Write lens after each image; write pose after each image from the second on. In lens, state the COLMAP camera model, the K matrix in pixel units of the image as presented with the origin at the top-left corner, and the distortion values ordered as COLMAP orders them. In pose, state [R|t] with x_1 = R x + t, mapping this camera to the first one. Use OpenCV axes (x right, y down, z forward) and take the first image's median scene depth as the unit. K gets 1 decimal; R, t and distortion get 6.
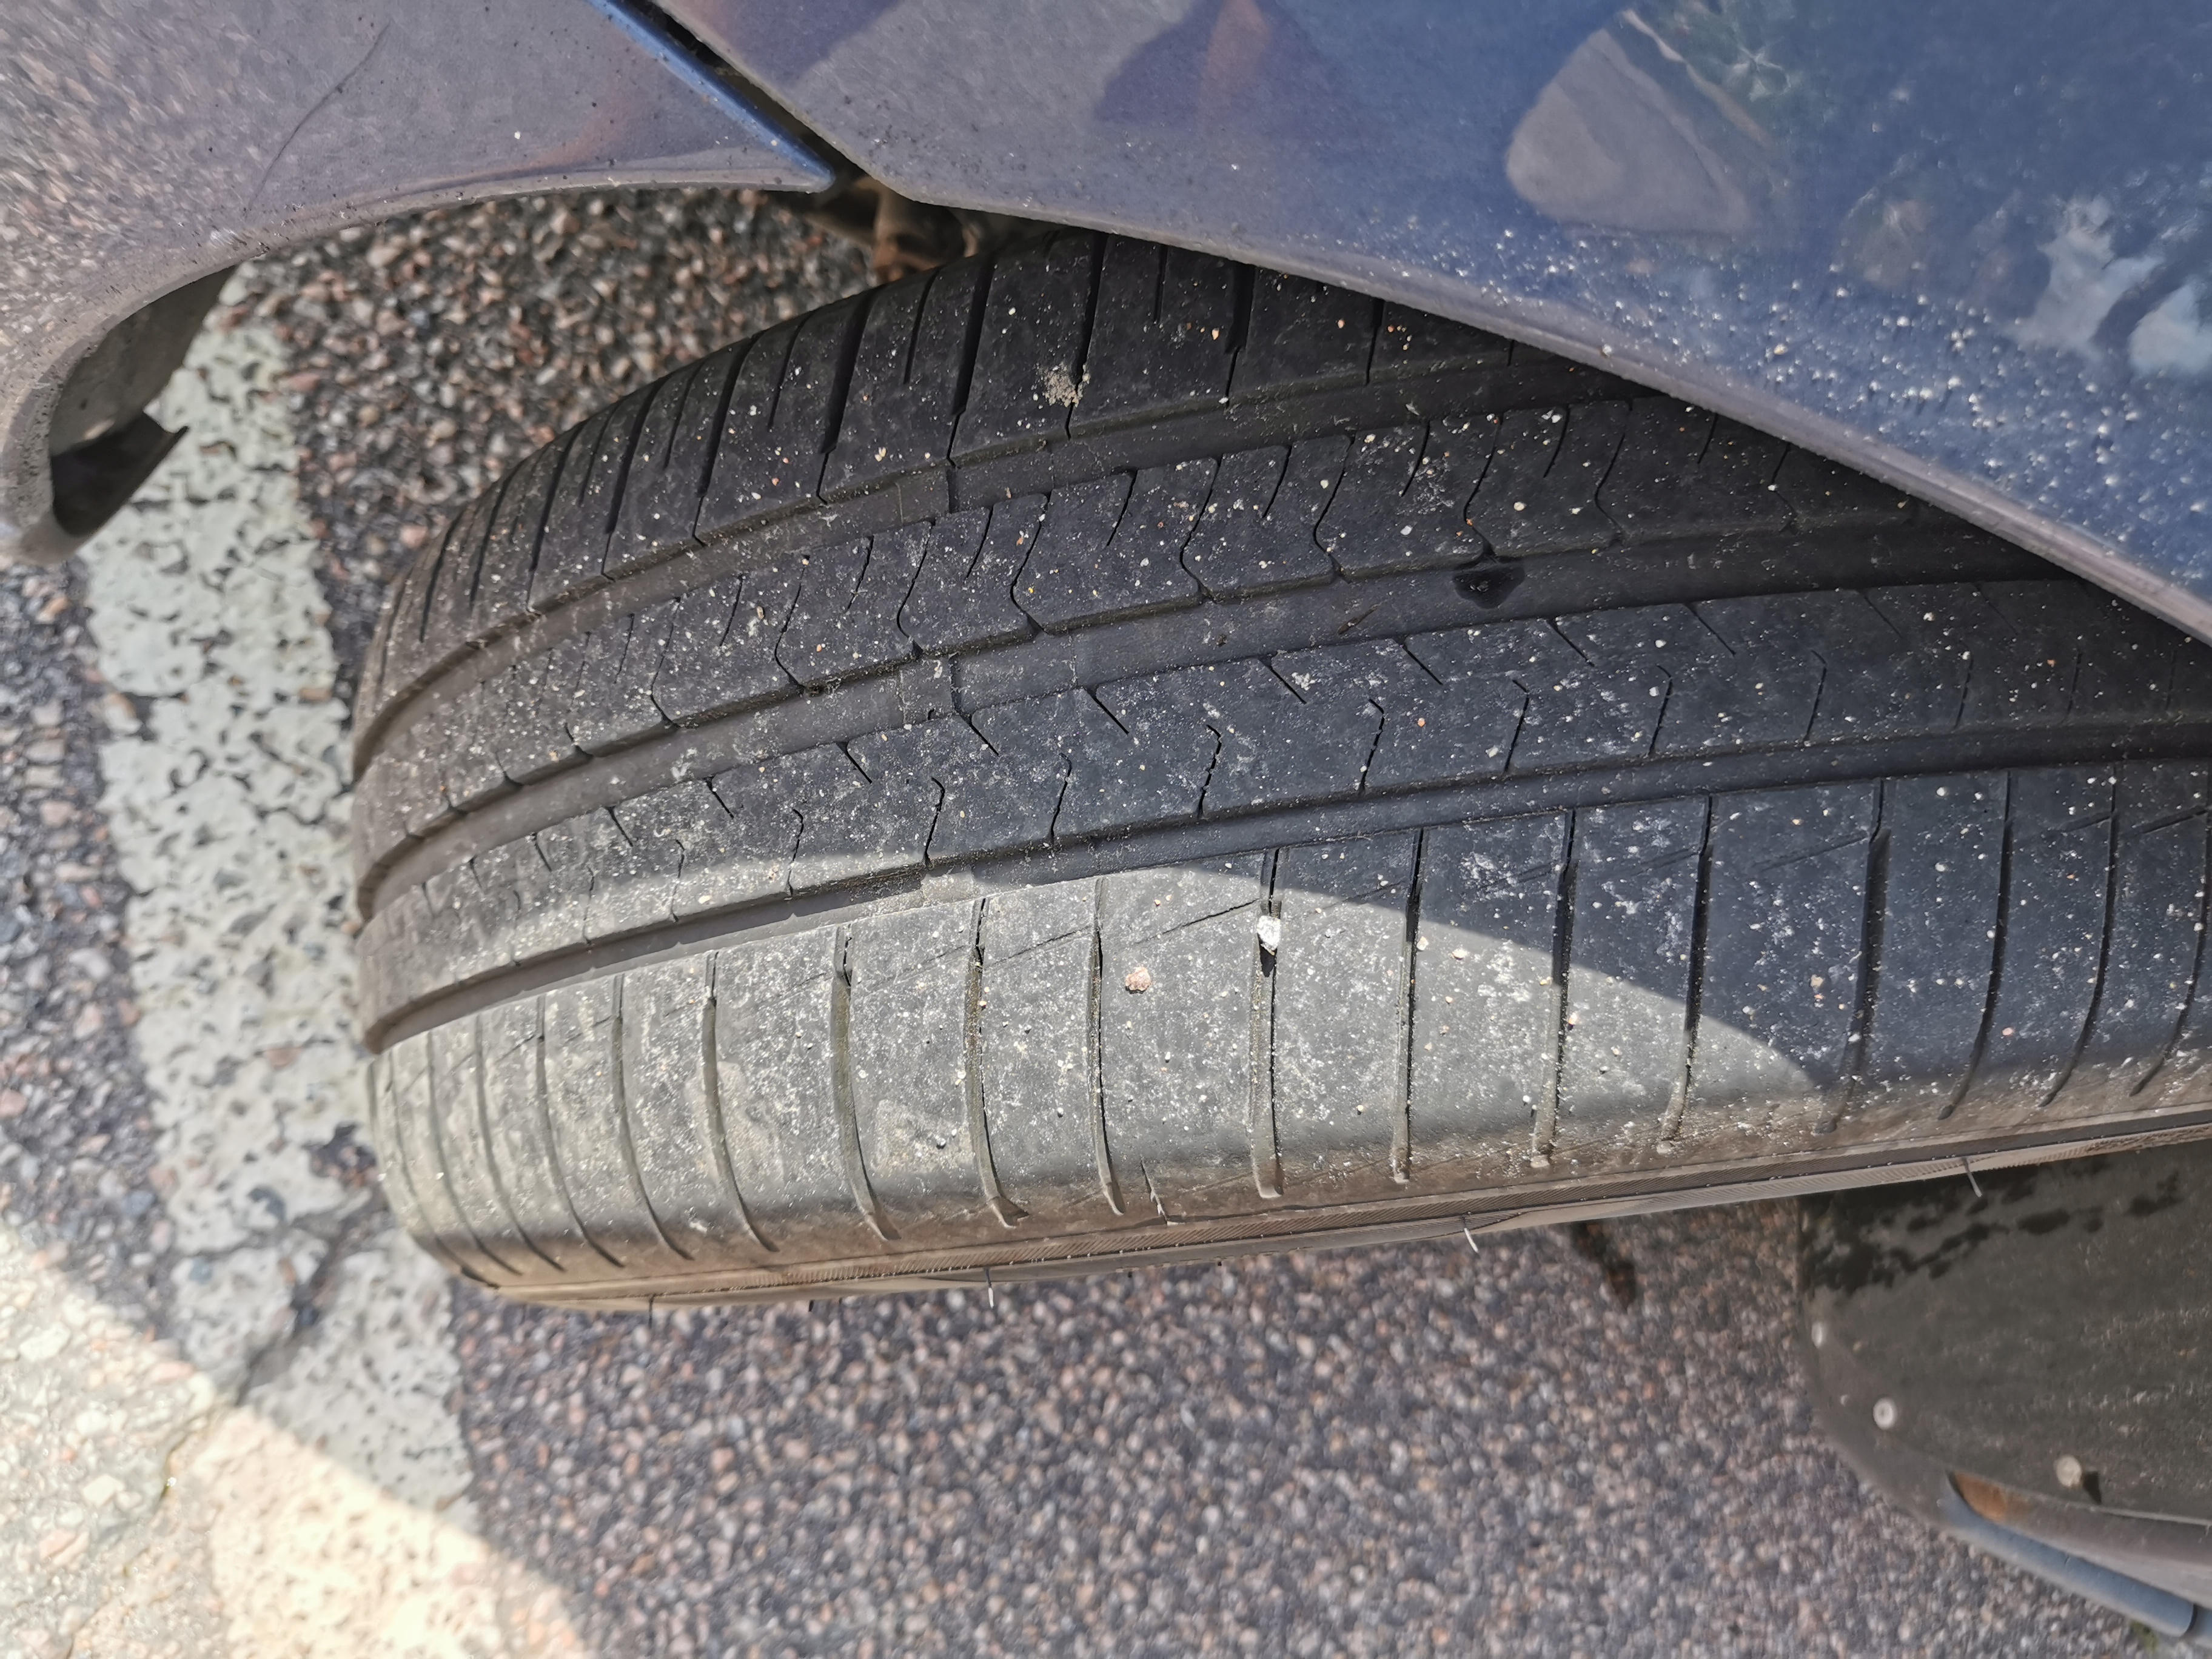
lens RADIAL K [[1773.1, 0, 1139.2], [0, 1773.1, 826.4], [0, 0, 1]] dist [0.015281, -0.024714]
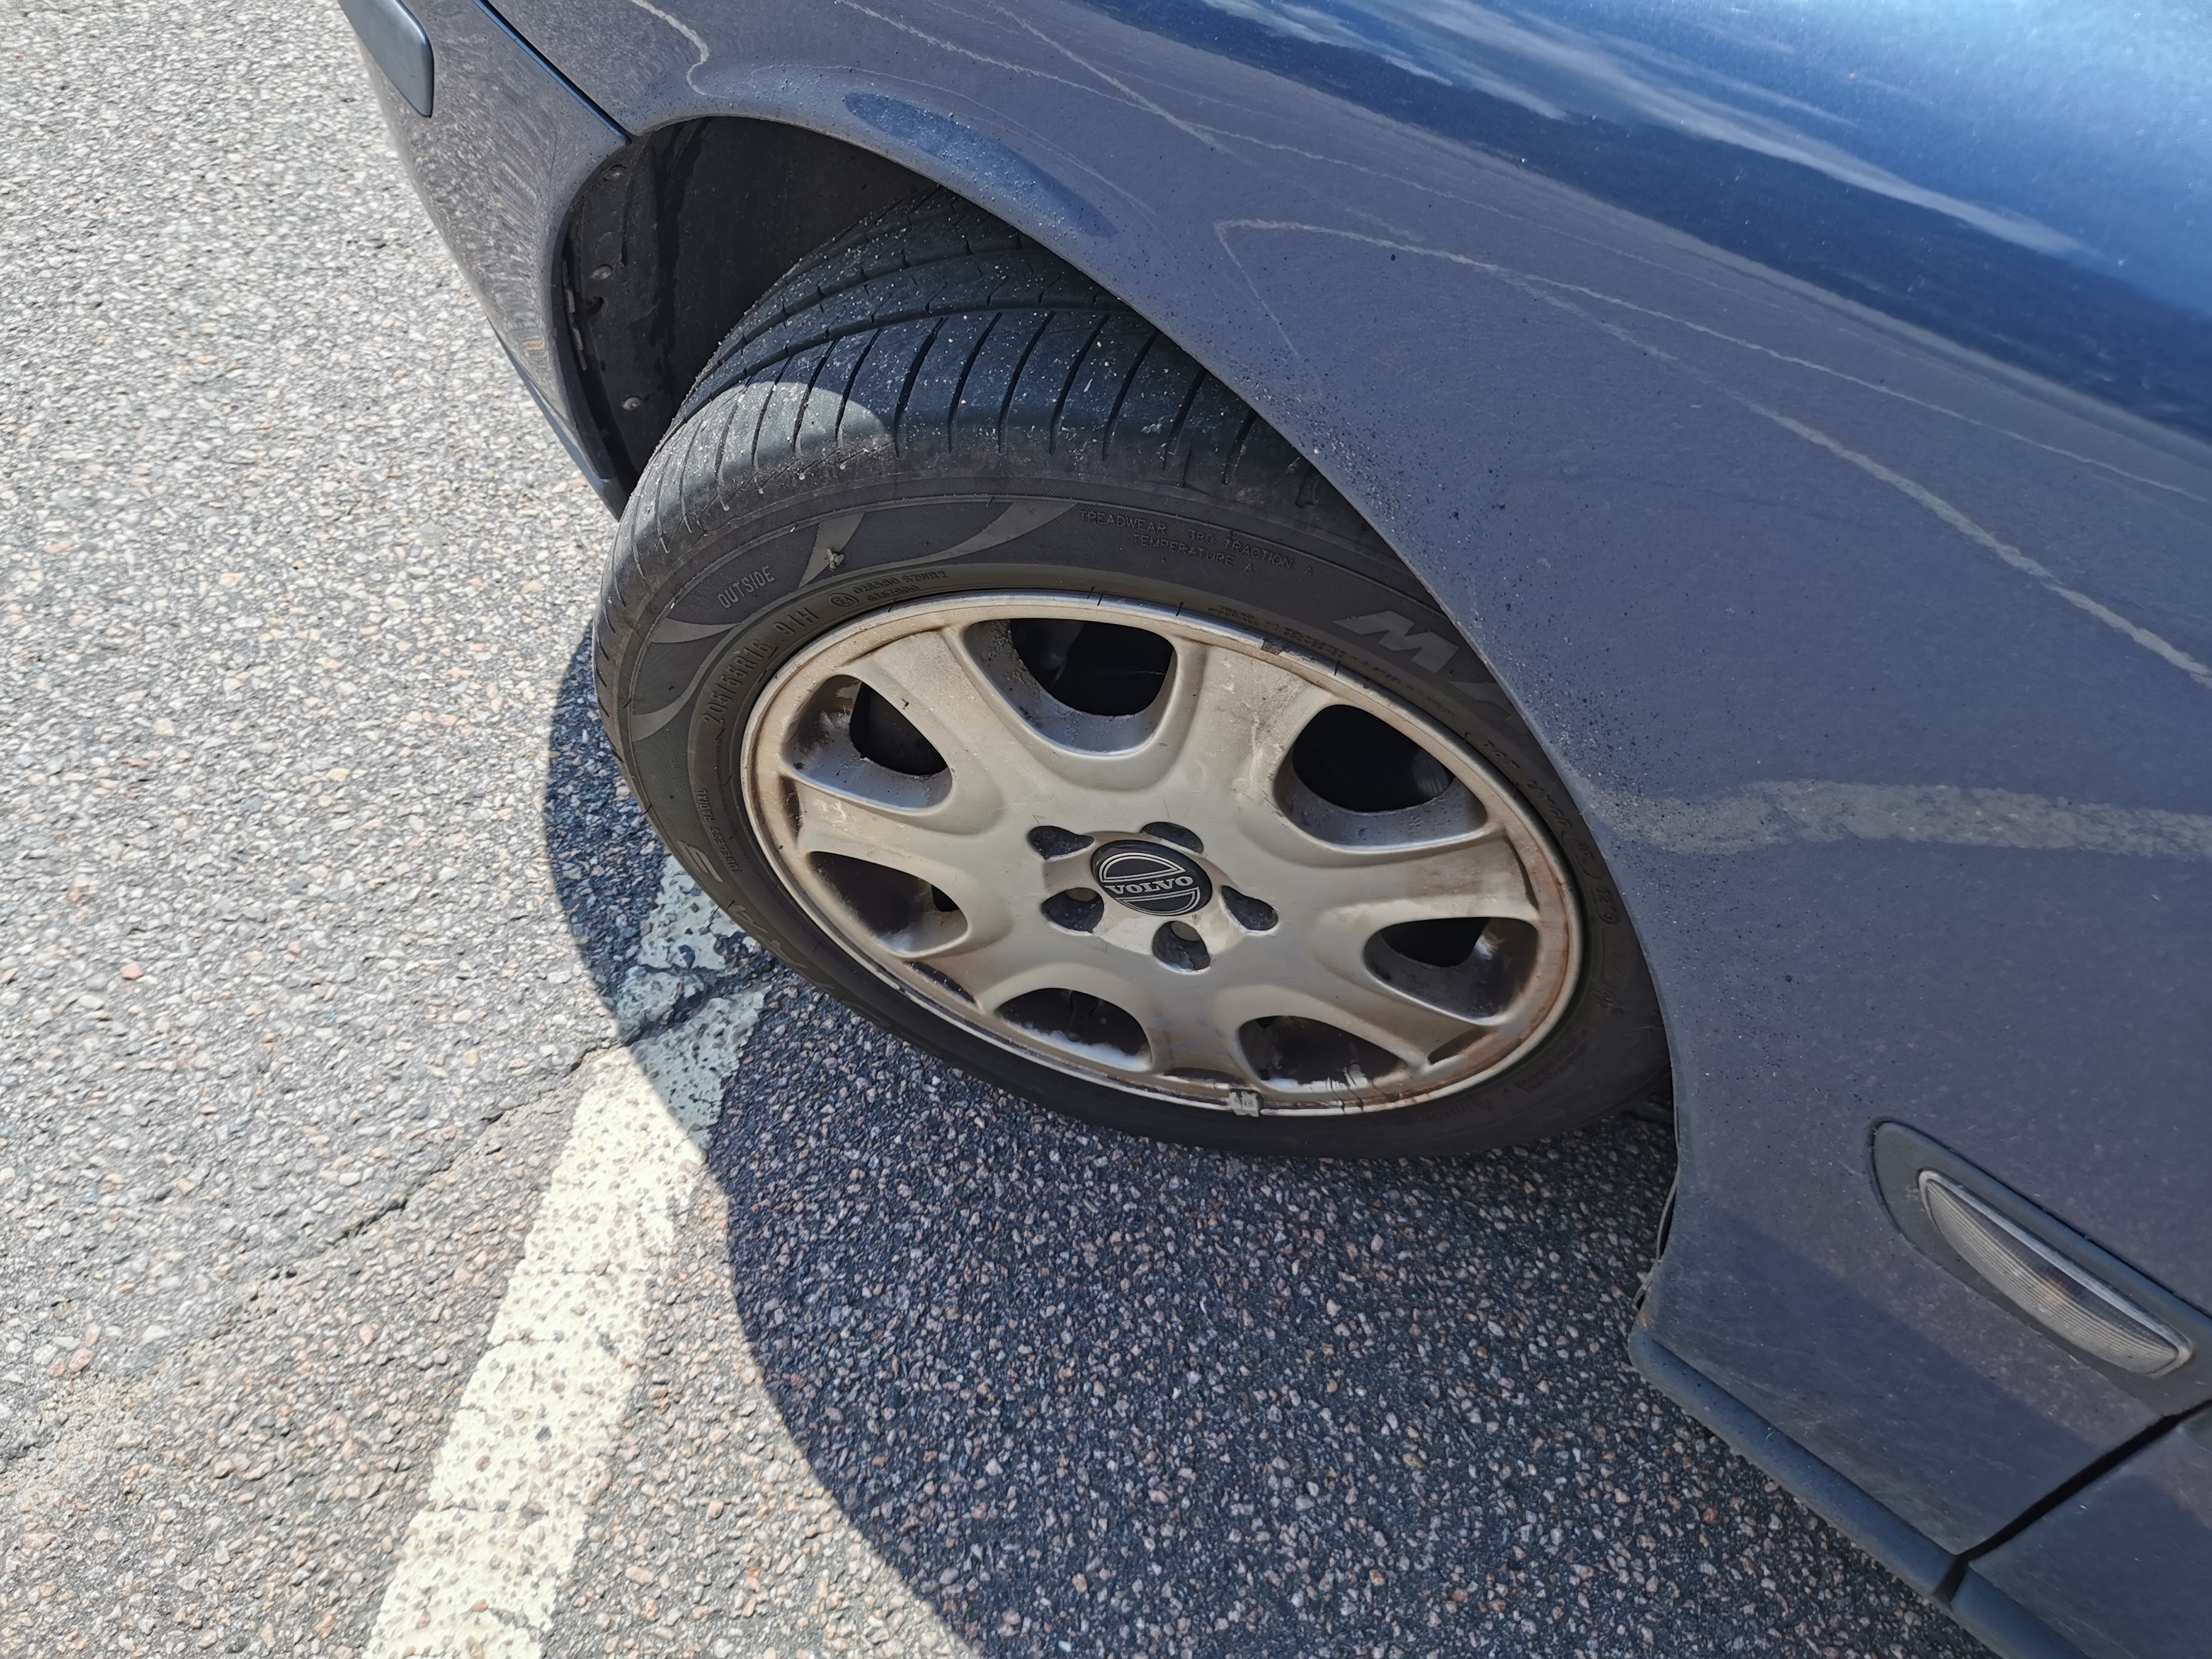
lens RADIAL K [[1773.1, 0, 1139.2], [0, 1773.1, 826.4], [0, 0, 1]] dist [0.015281, -0.024714]
pose [[0.822384, 0.007878, -0.568879, 0.858873], [-0.254177, 0.899655, -0.354985, 0.588735], [0.508998, 0.436530, 0.741864, -0.139380]]
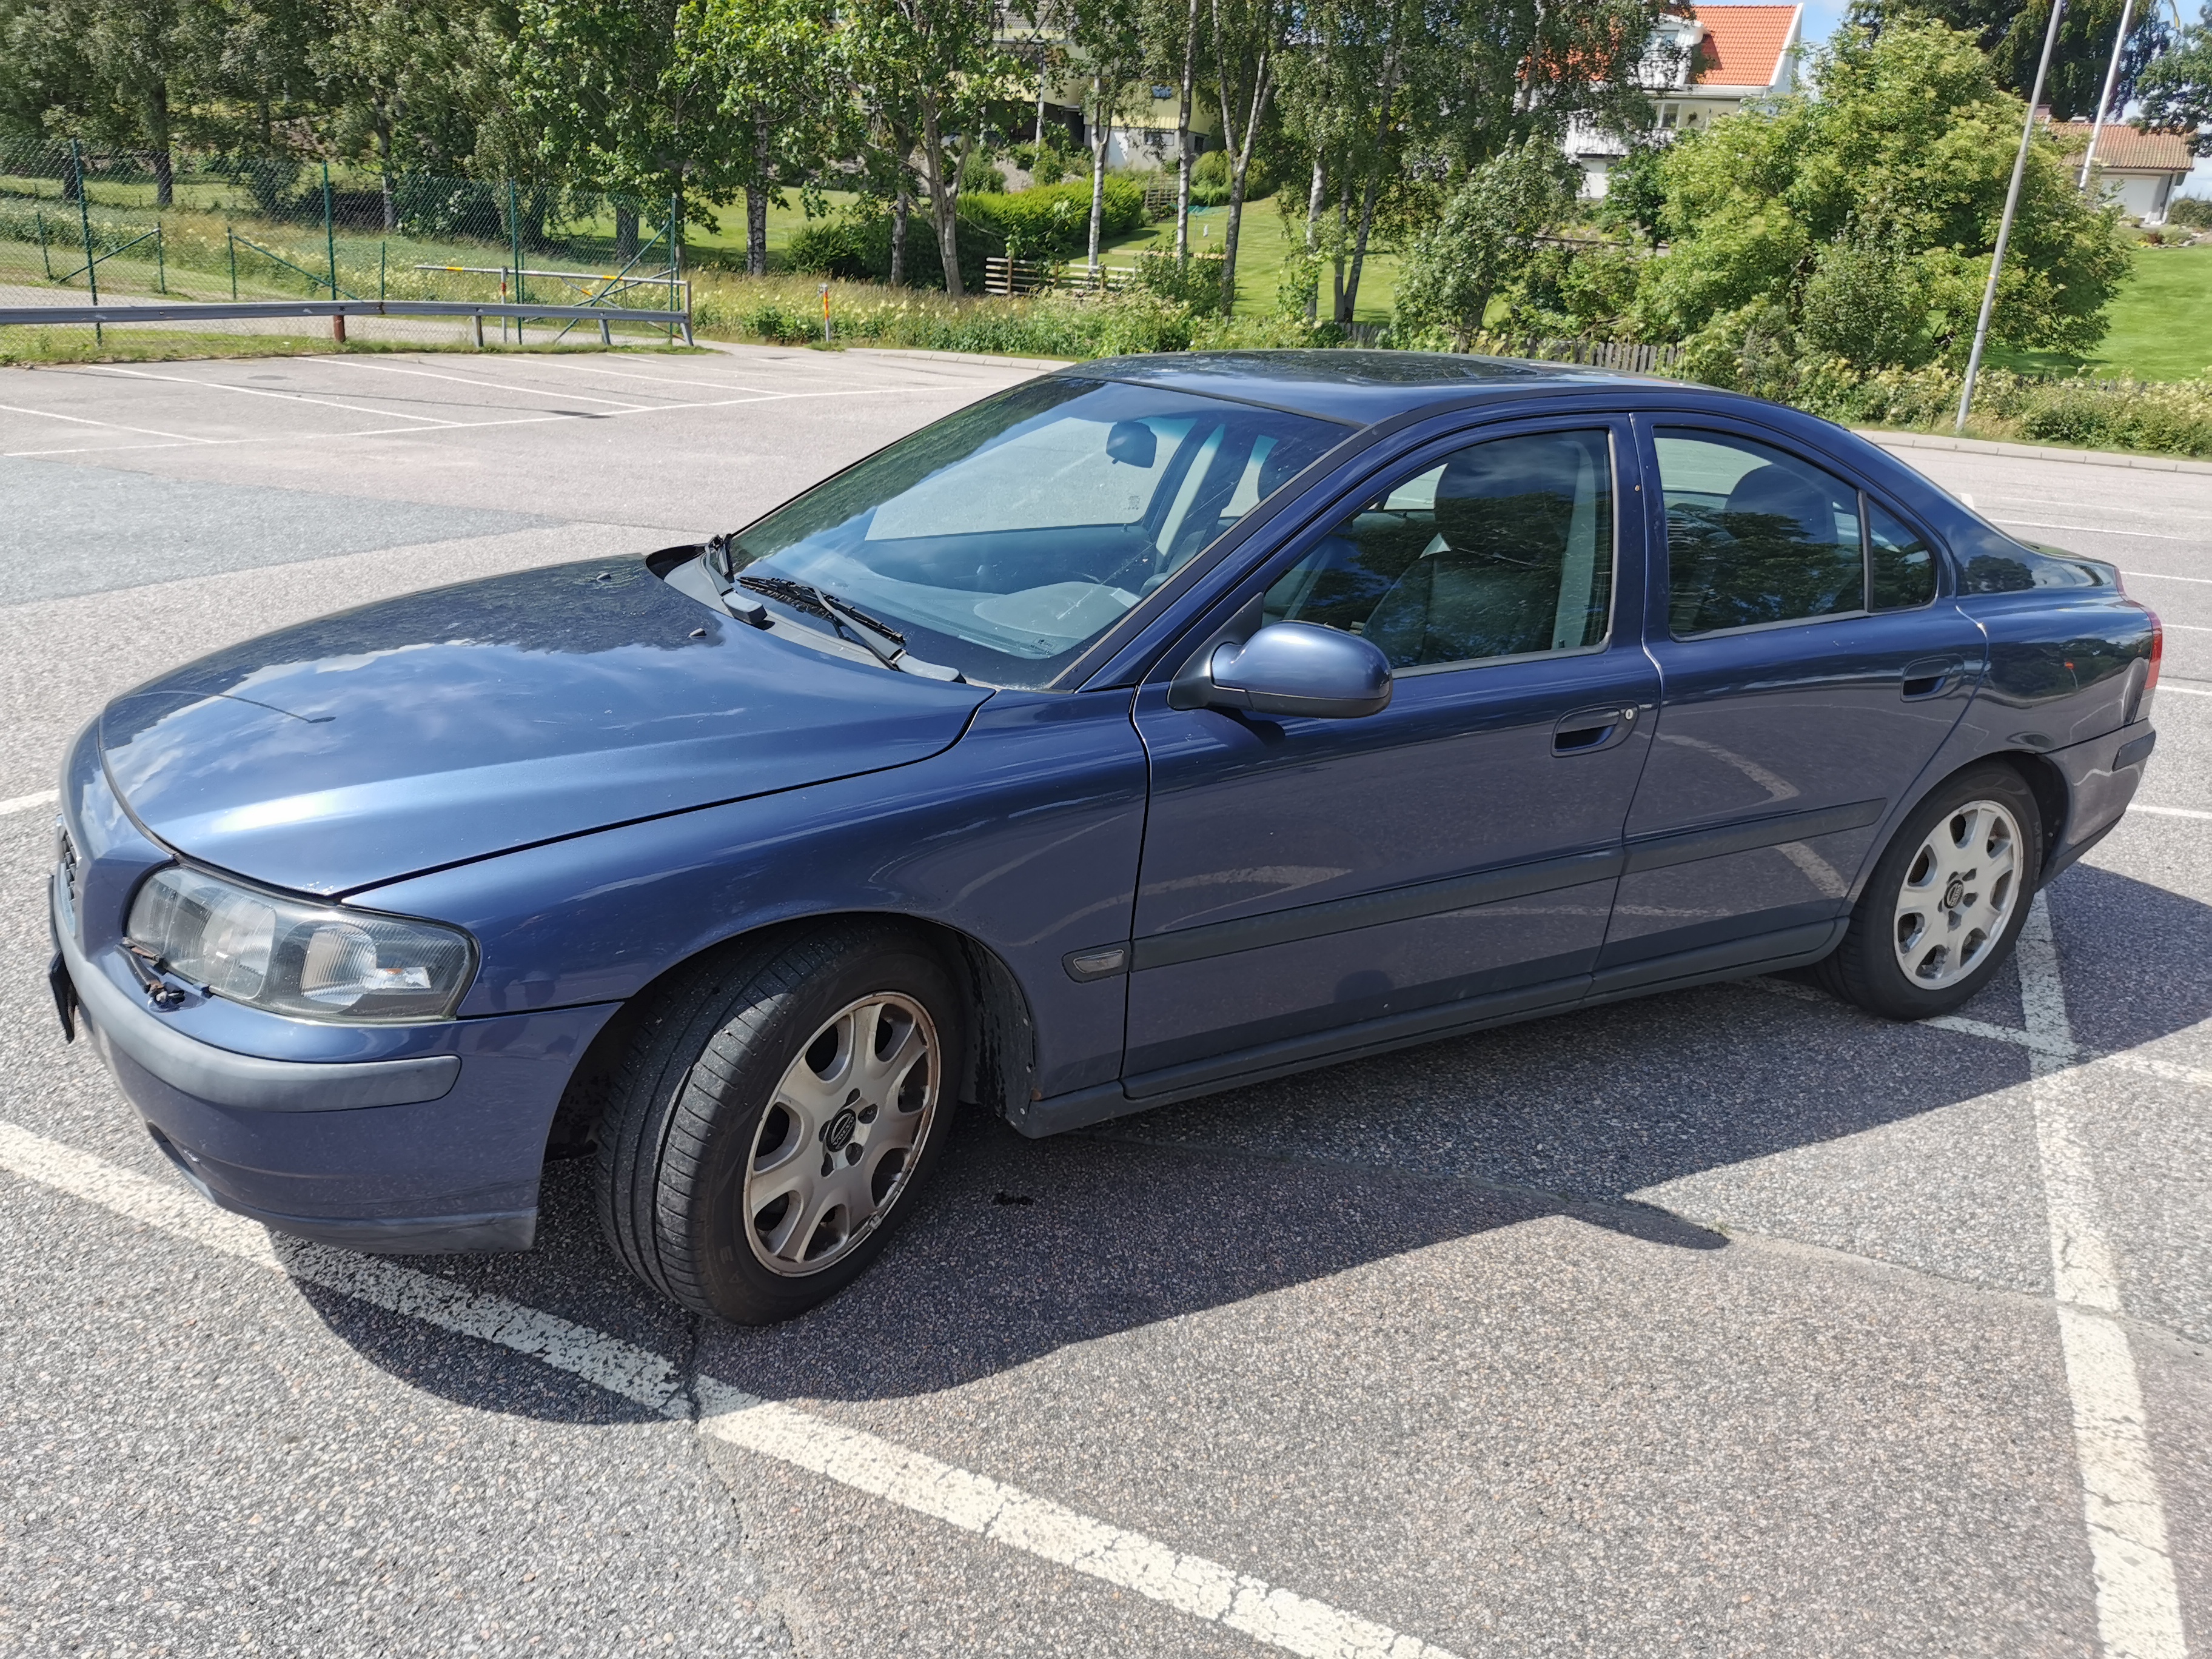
lens RADIAL K [[1773.1, 0, 1139.2], [0, 1773.1, 826.4], [0, 0, 1]] dist [0.015281, -0.024714]
pose [[0.600675, -0.659983, 0.451234, -0.751850], [0.799486, 0.493347, -0.342683, 1.593633], [0.003550, 0.566596, 0.823988, -2.533986]]
